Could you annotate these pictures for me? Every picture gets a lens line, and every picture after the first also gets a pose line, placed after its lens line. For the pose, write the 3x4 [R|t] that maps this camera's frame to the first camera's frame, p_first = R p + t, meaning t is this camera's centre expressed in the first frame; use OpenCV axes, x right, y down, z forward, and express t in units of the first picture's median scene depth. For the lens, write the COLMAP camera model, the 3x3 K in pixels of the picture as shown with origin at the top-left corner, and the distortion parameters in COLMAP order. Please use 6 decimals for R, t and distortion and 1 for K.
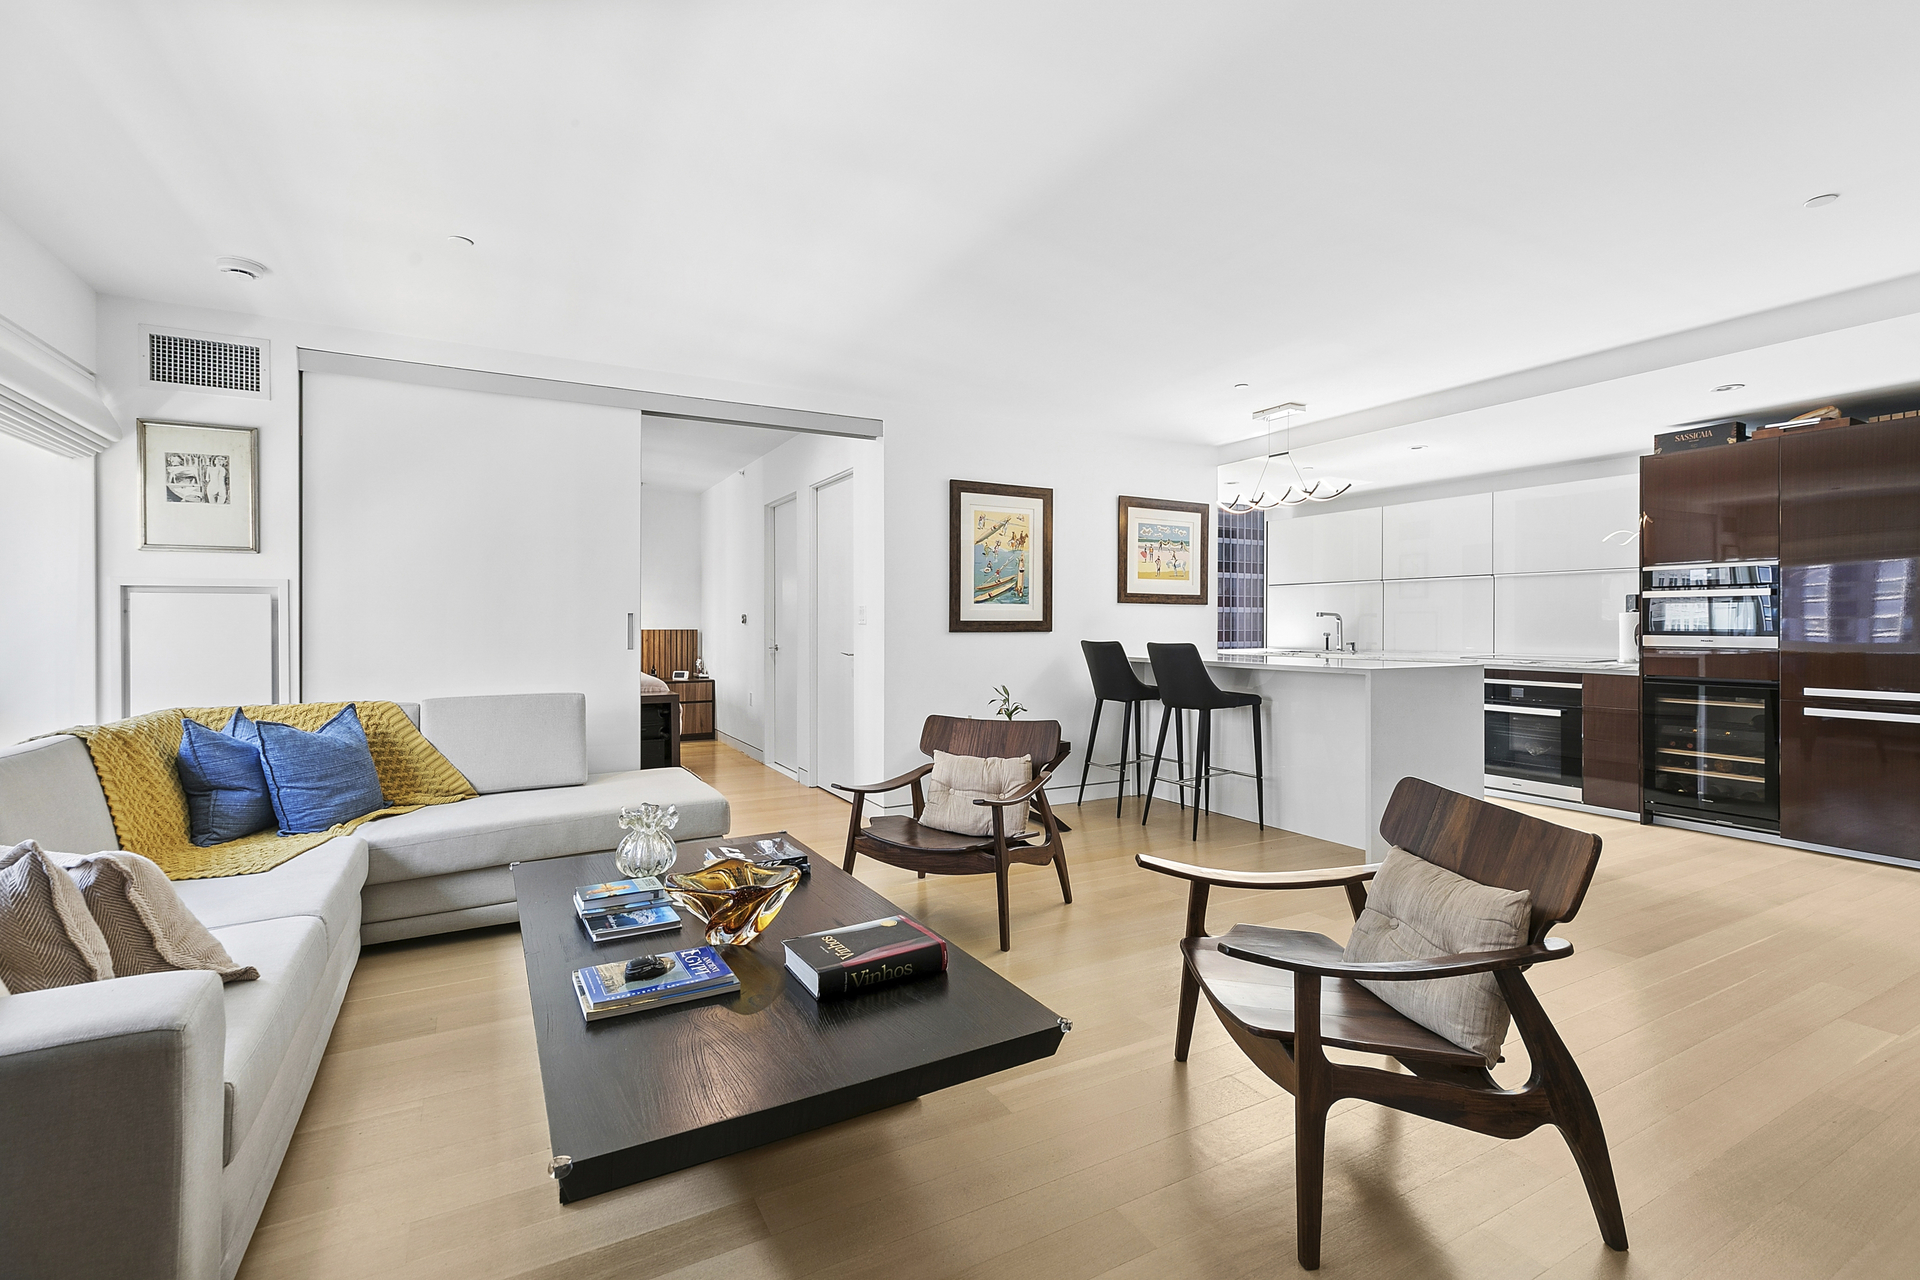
lens RADIAL K [[862.6, 0, 963.9], [0, 862.6, 629.0], [0, 0, 1]] dist [-0.003990, -0.000375]
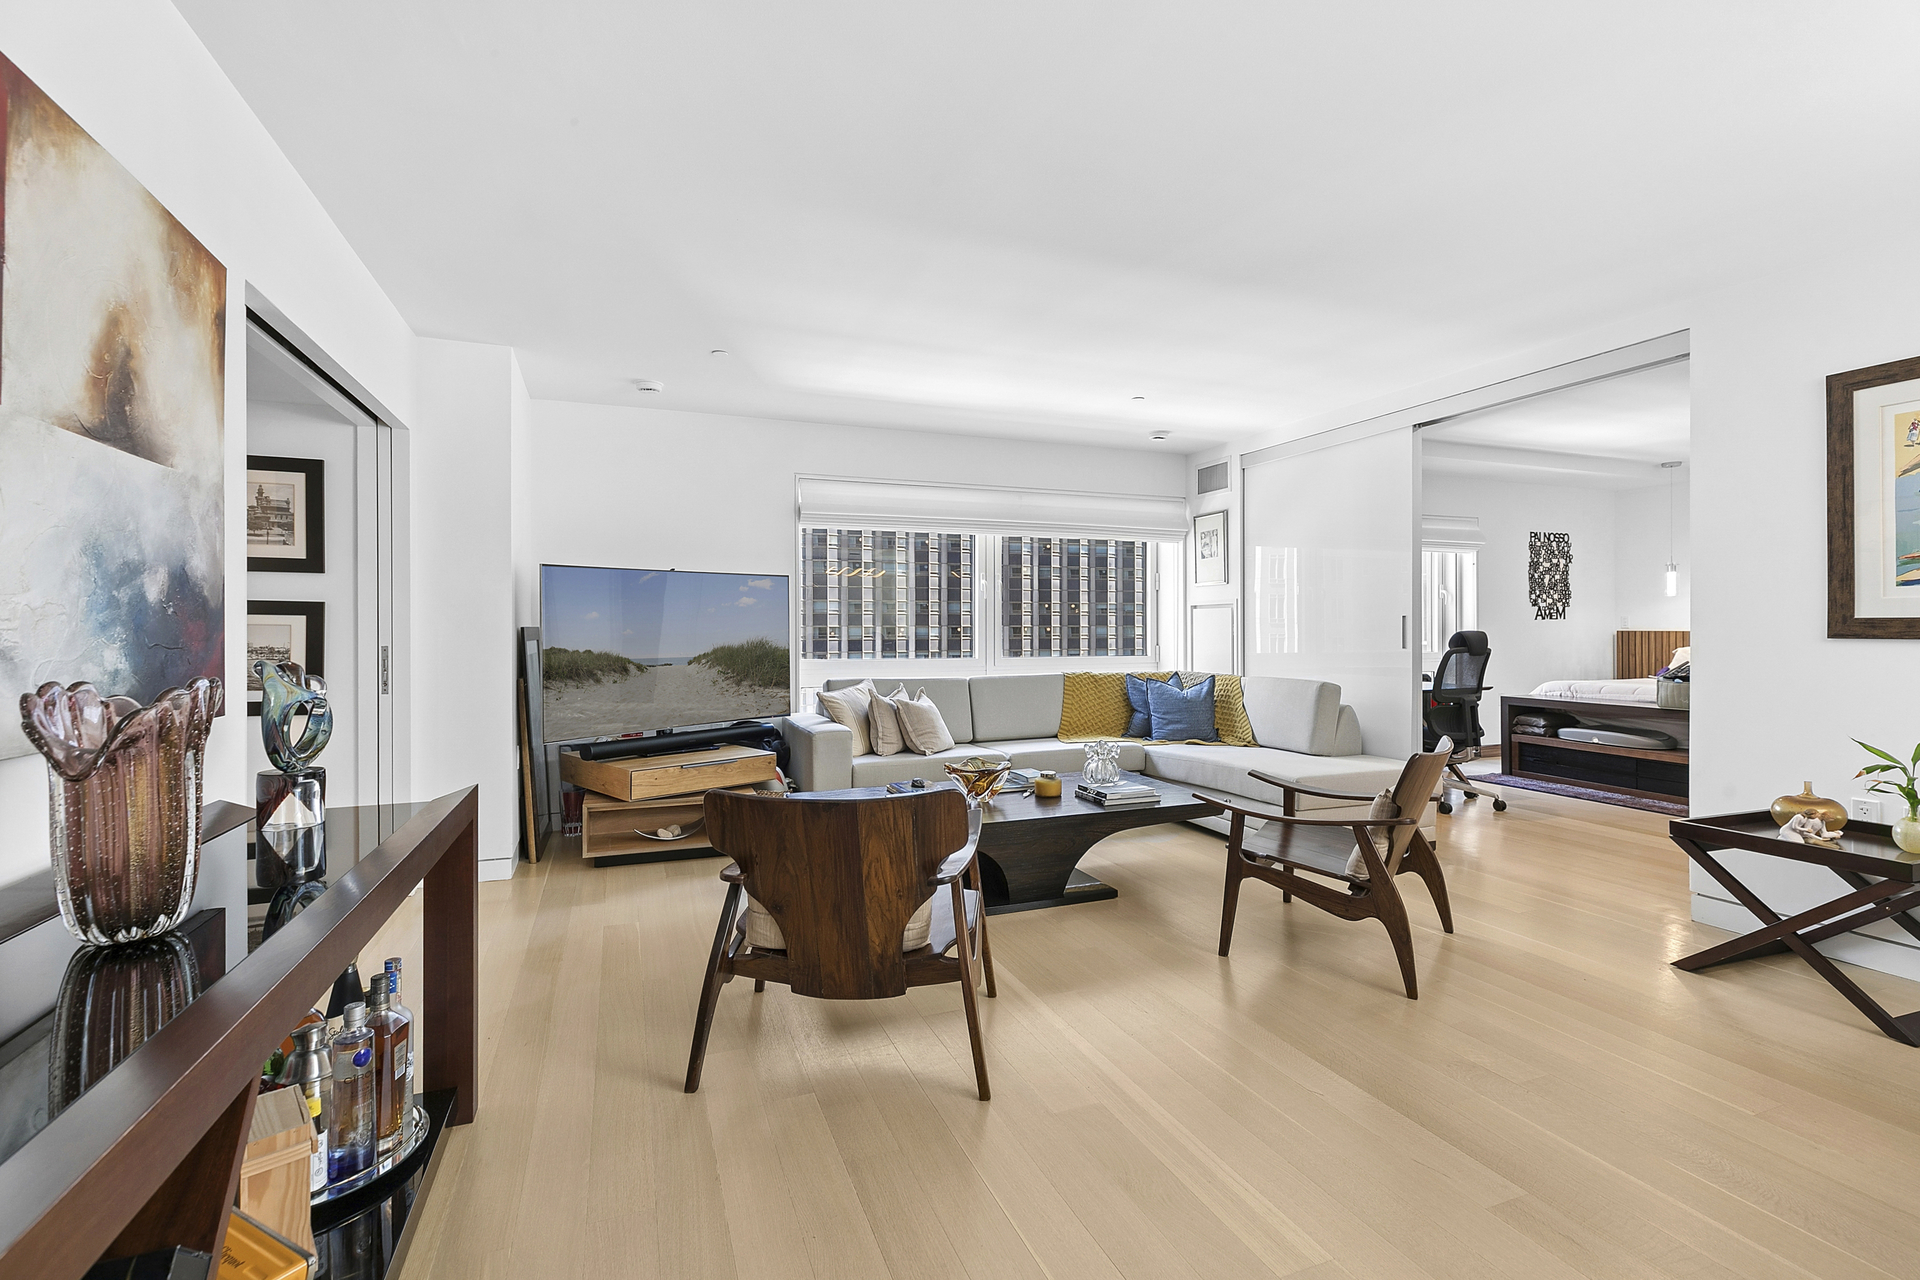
lens RADIAL K [[862.6, 0, 963.9], [0, 862.6, 629.0], [0, 0, 1]] dist [-0.003990, -0.000375]
pose [[-0.136675, 0.003206, -0.990611, 0.656438], [-0.001986, 0.999992, 0.003511, -0.003190], [0.990614, 0.002447, -0.136668, 0.513706]]
